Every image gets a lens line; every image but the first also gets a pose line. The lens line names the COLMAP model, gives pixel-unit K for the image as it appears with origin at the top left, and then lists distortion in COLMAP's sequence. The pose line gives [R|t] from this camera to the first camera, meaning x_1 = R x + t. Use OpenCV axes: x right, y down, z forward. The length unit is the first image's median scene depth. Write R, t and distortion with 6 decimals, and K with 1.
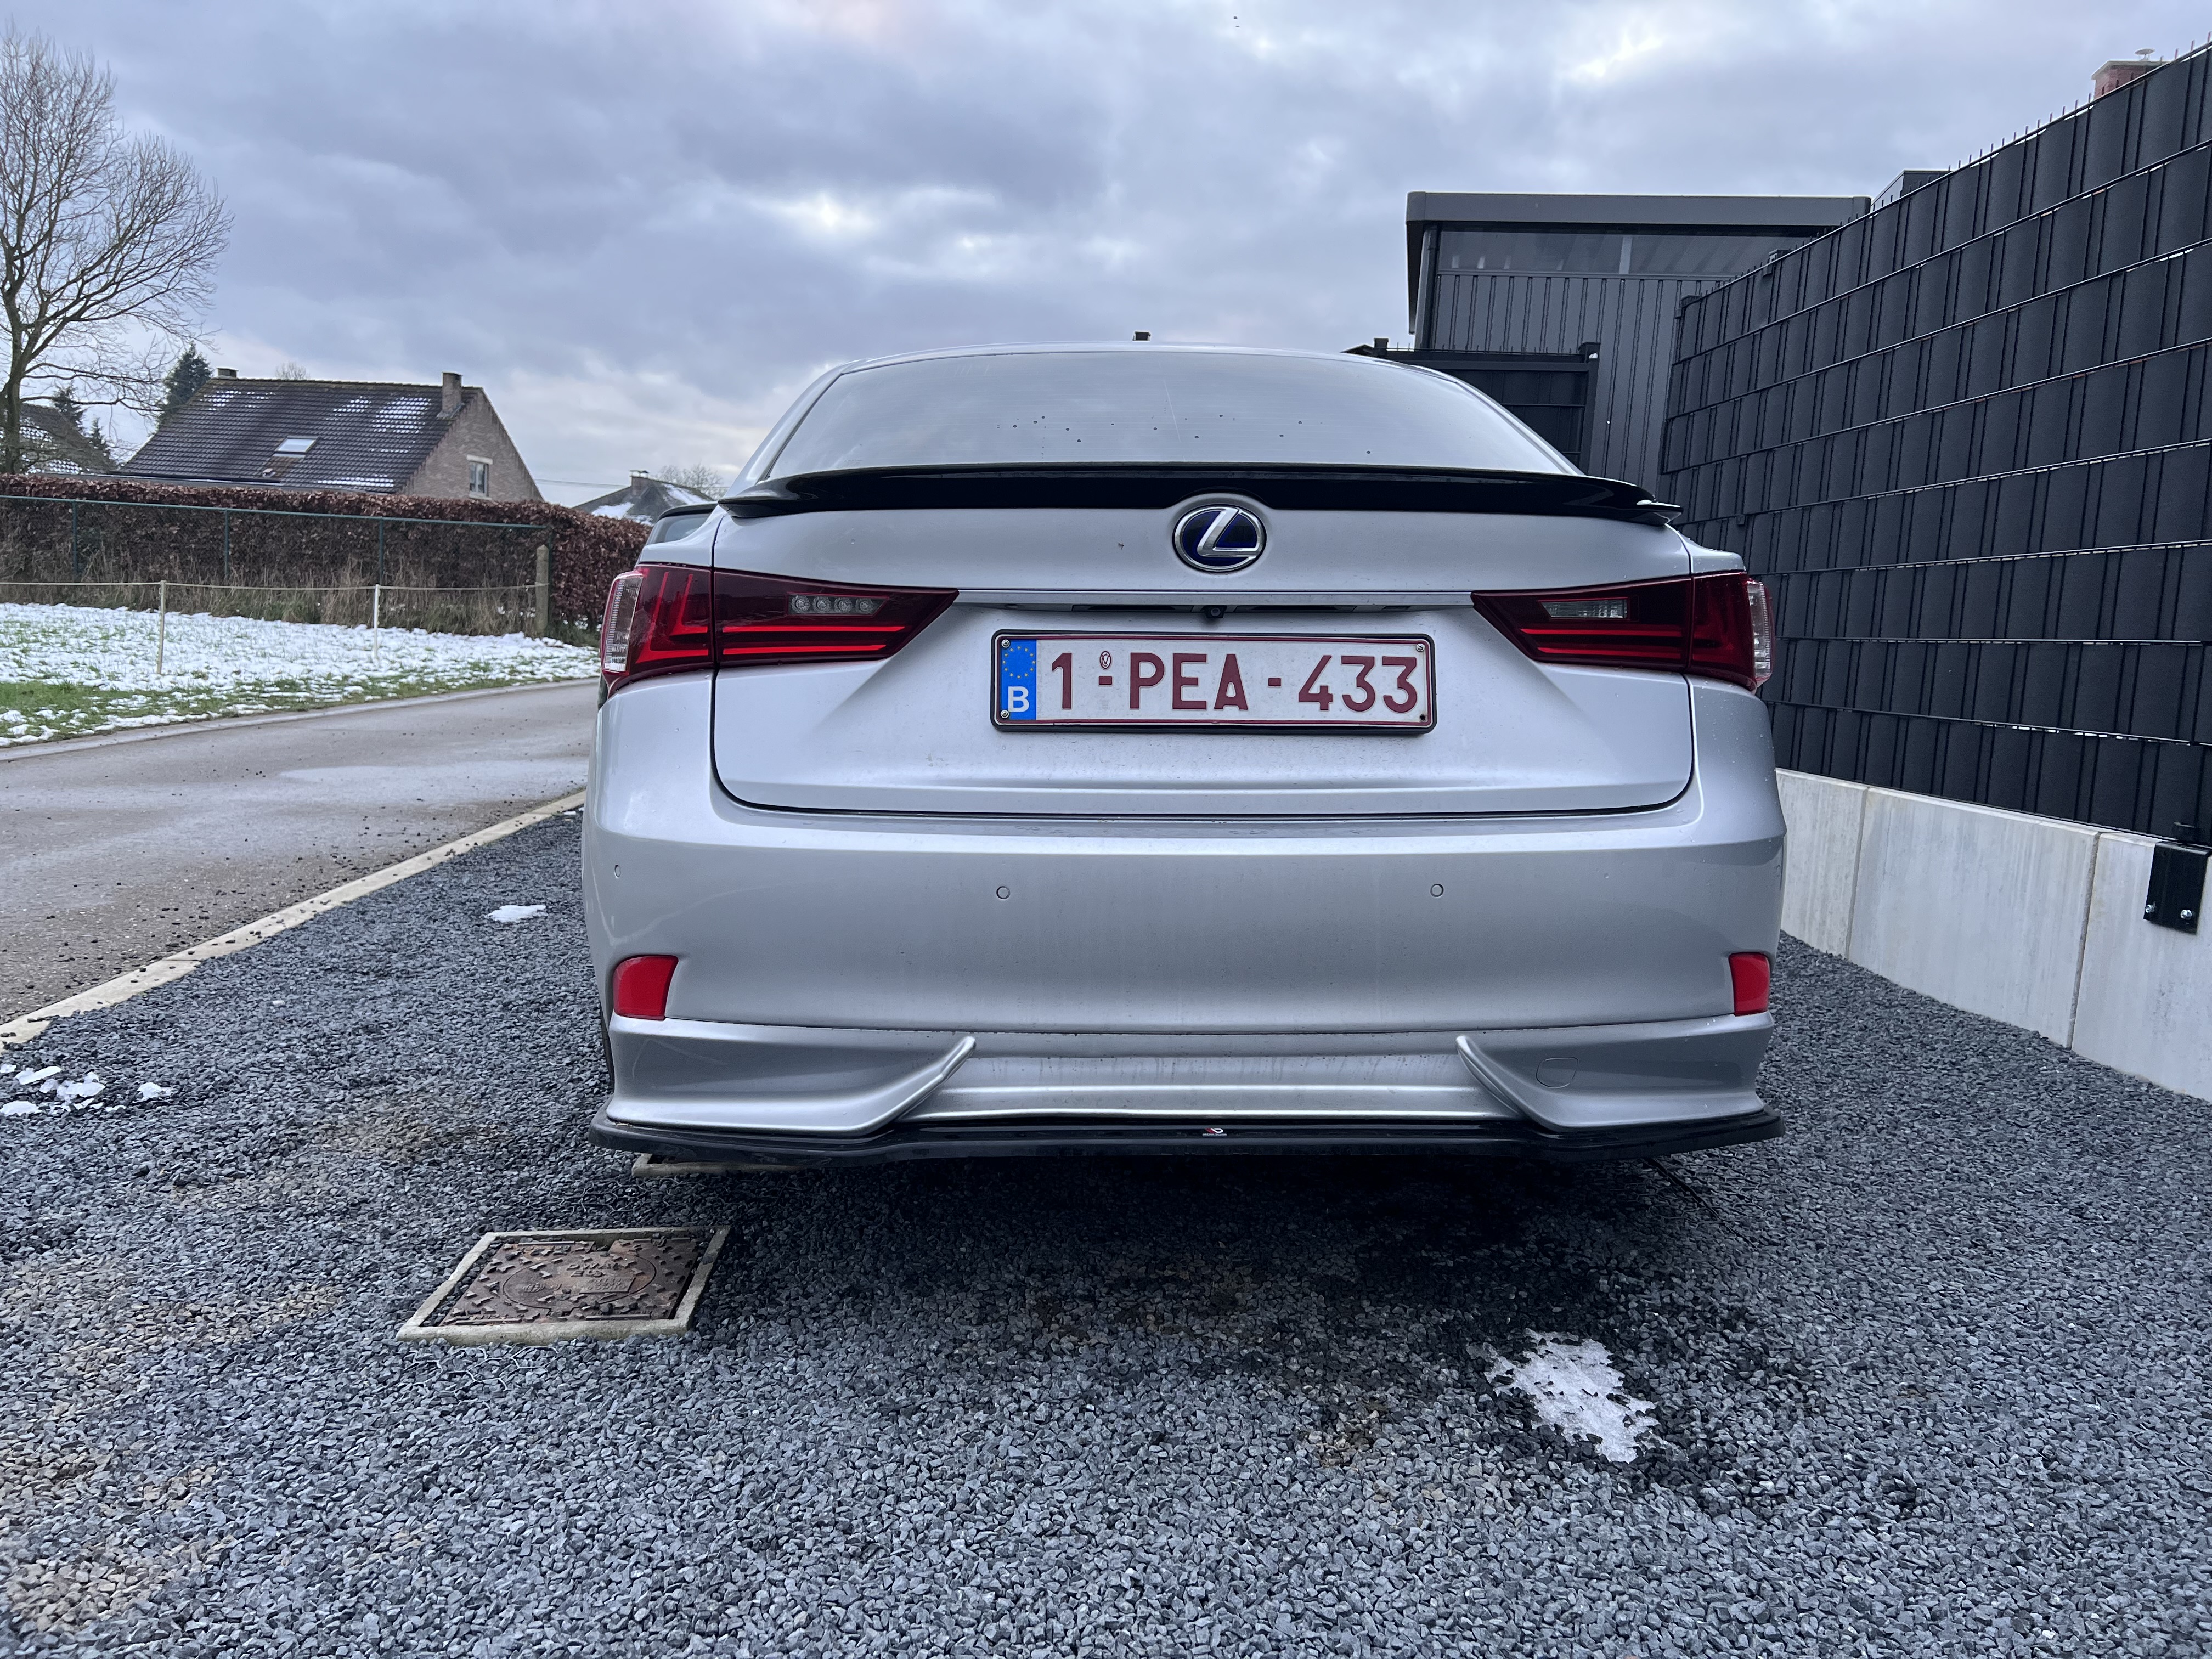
lens RADIAL K [[1653.8, 0, 1092.9], [0, 1653.8, 831.5], [0, 0, 1]] dist [0.060280, -0.067913]
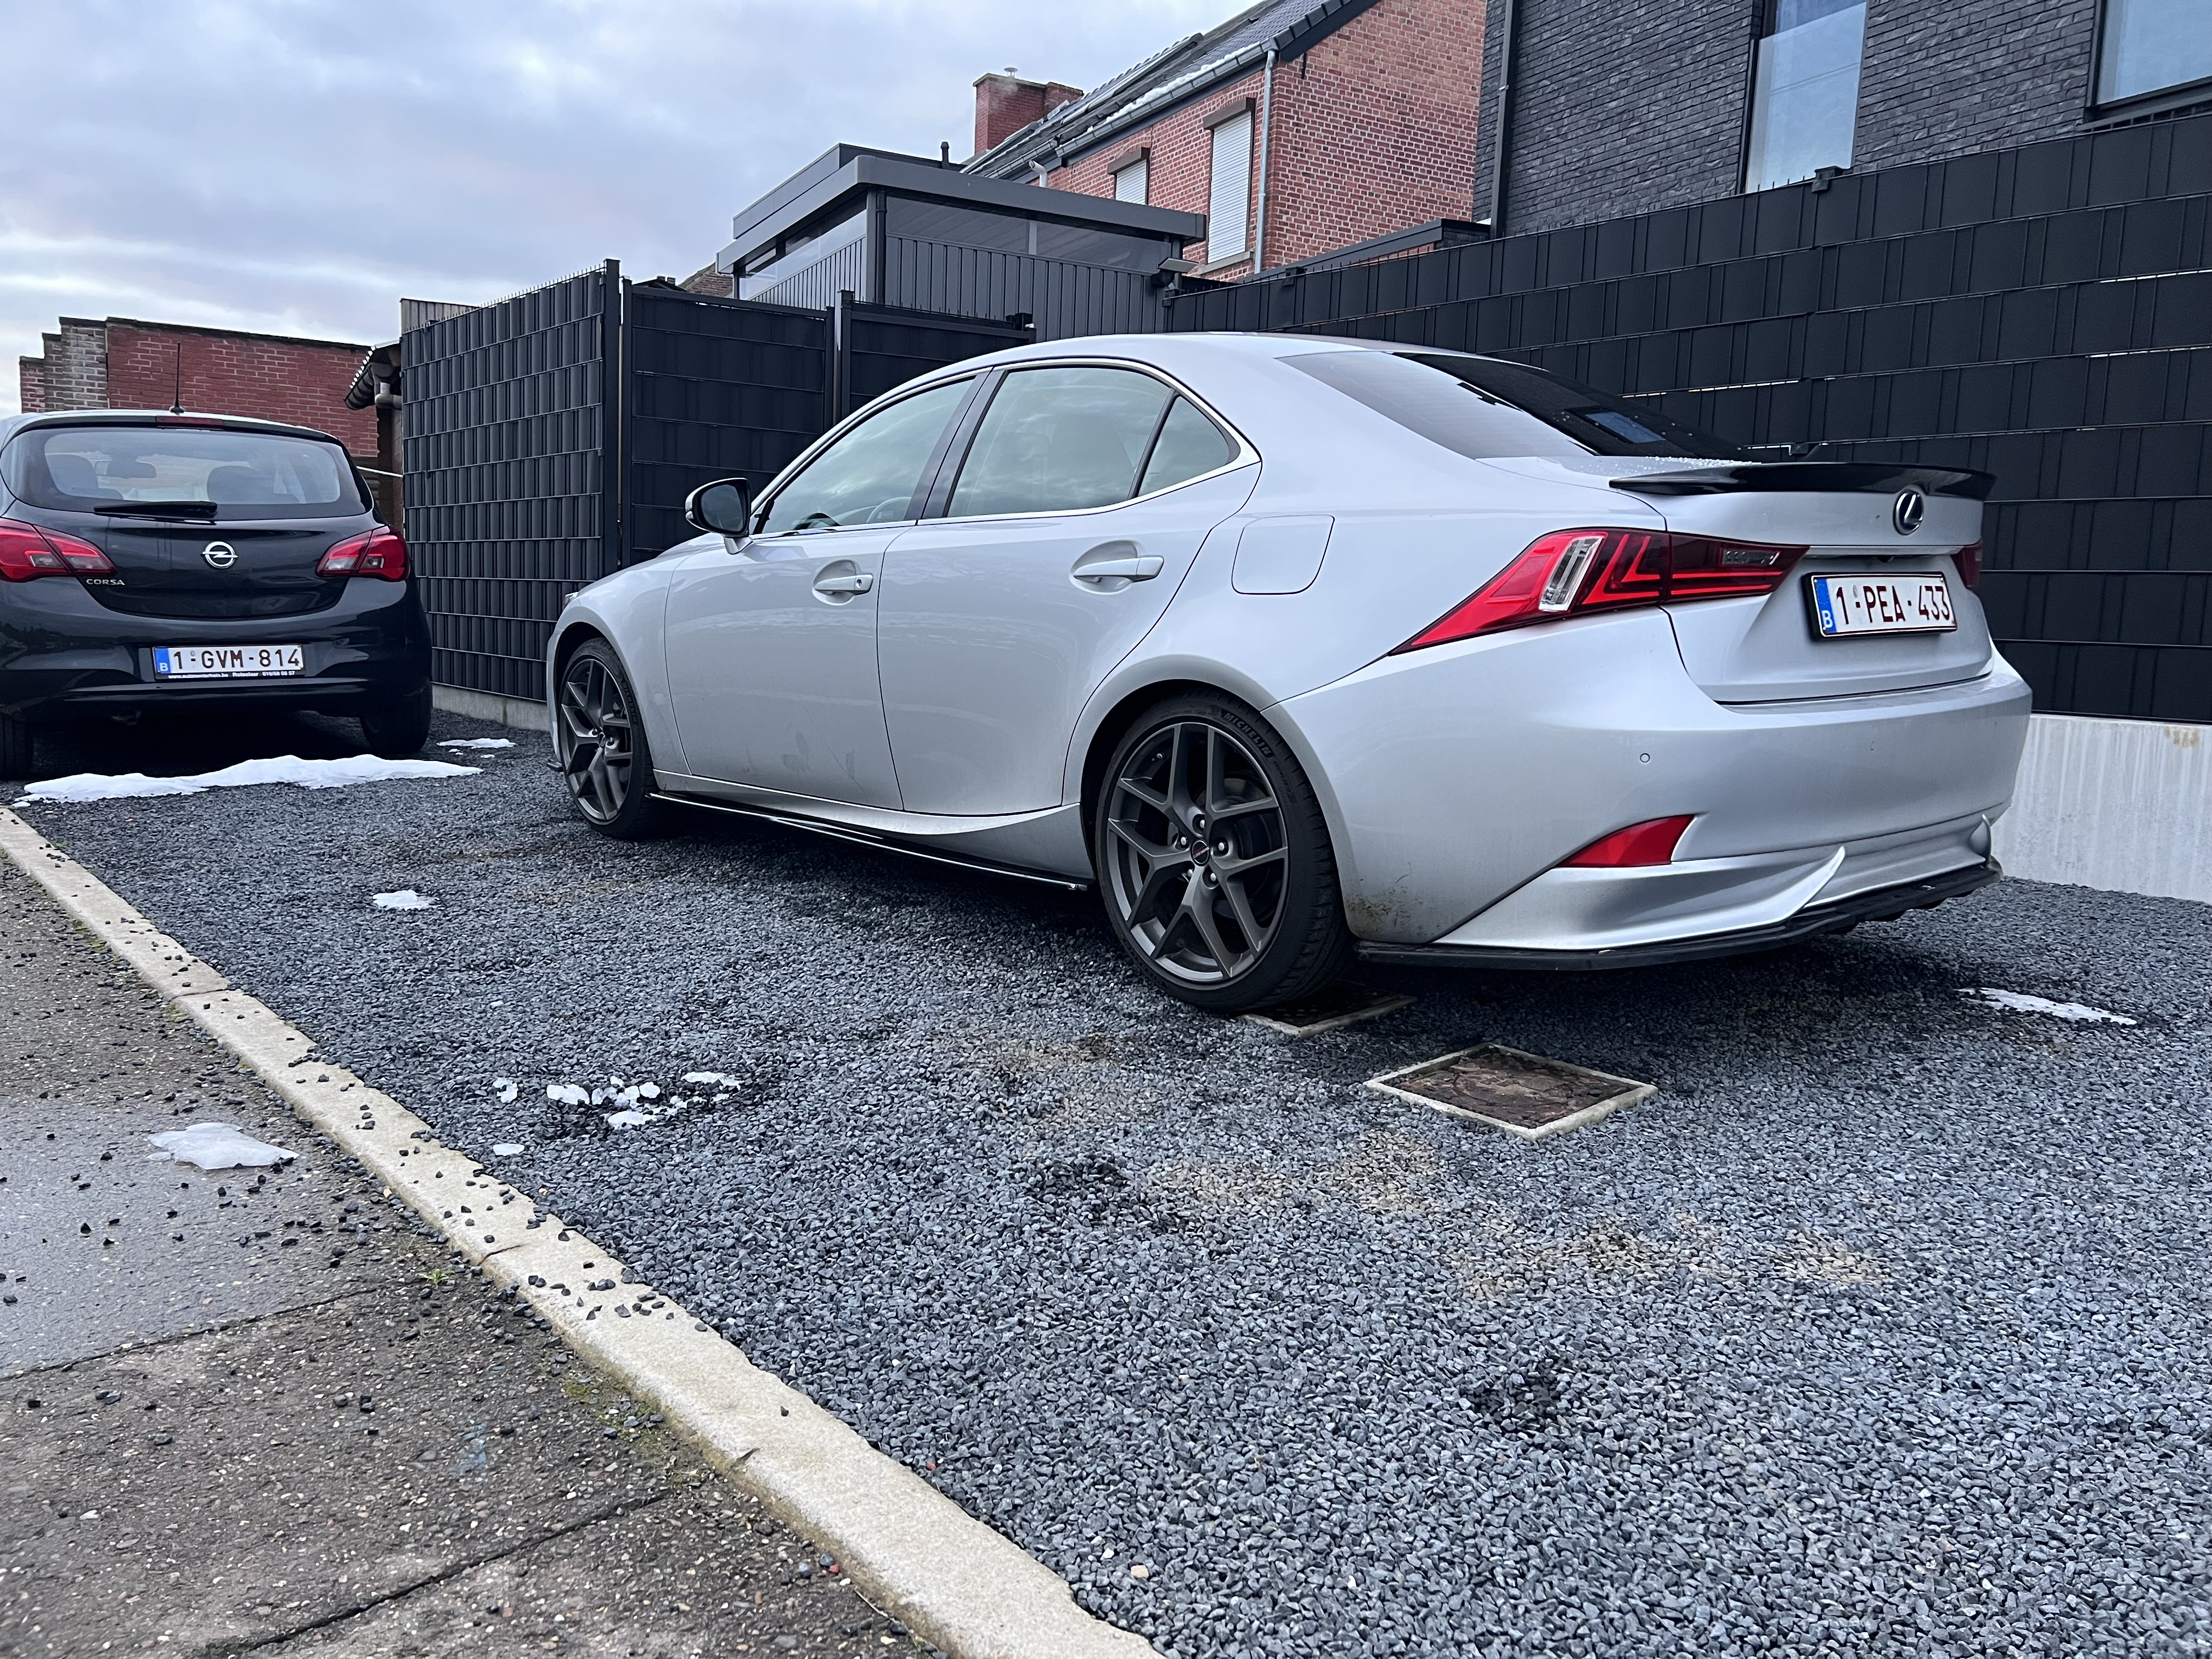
lens RADIAL K [[1653.8, 0, 1091.5], [0, 1653.8, 817.0], [0, 0, 1]] dist [0.060280, -0.067913]
pose [[0.791821, -0.103202, 0.601971, -1.485144], [0.082081, 0.994660, 0.062558, -0.050725], [-0.605213, -0.000124, 0.796063, 0.201200]]
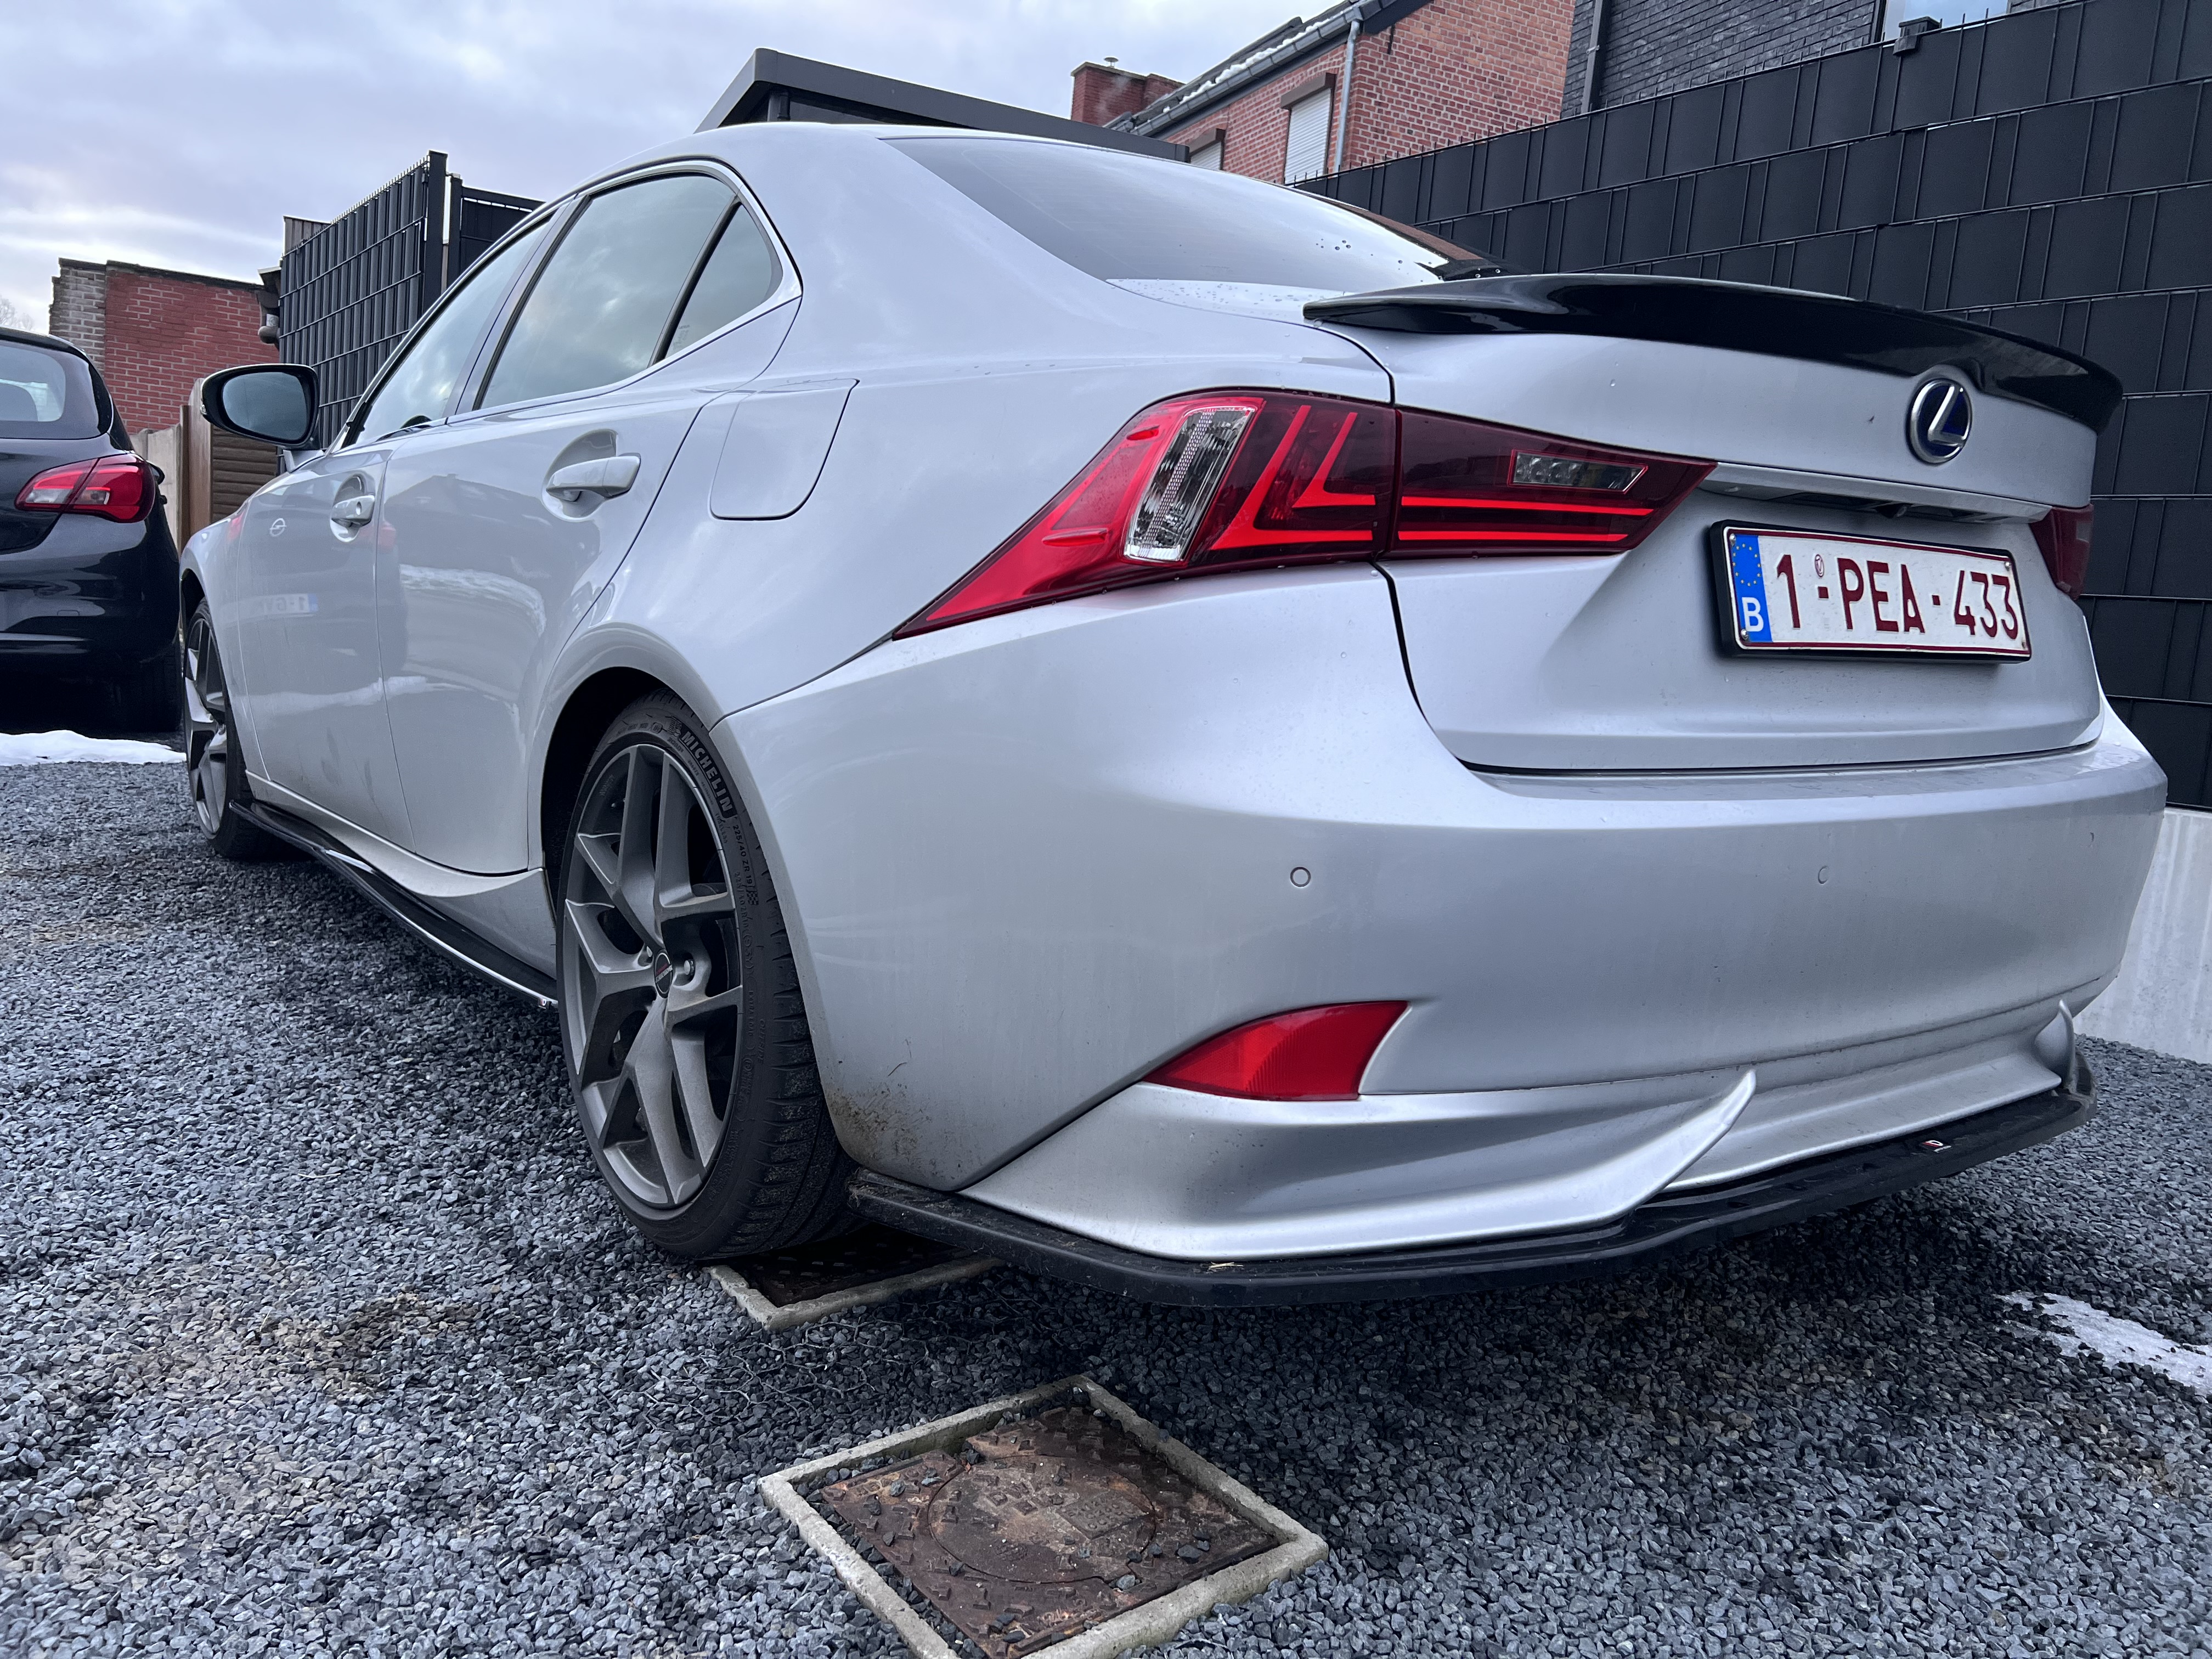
lens RADIAL K [[1653.8, 0, 1095.9], [0, 1653.8, 833.5], [0, 0, 1]] dist [0.060280, -0.067913]
pose [[0.830355, -0.052439, 0.554762, -0.712528], [0.024940, 0.998062, 0.057013, -0.031268], [-0.556676, -0.033505, 0.830054, 0.530379]]
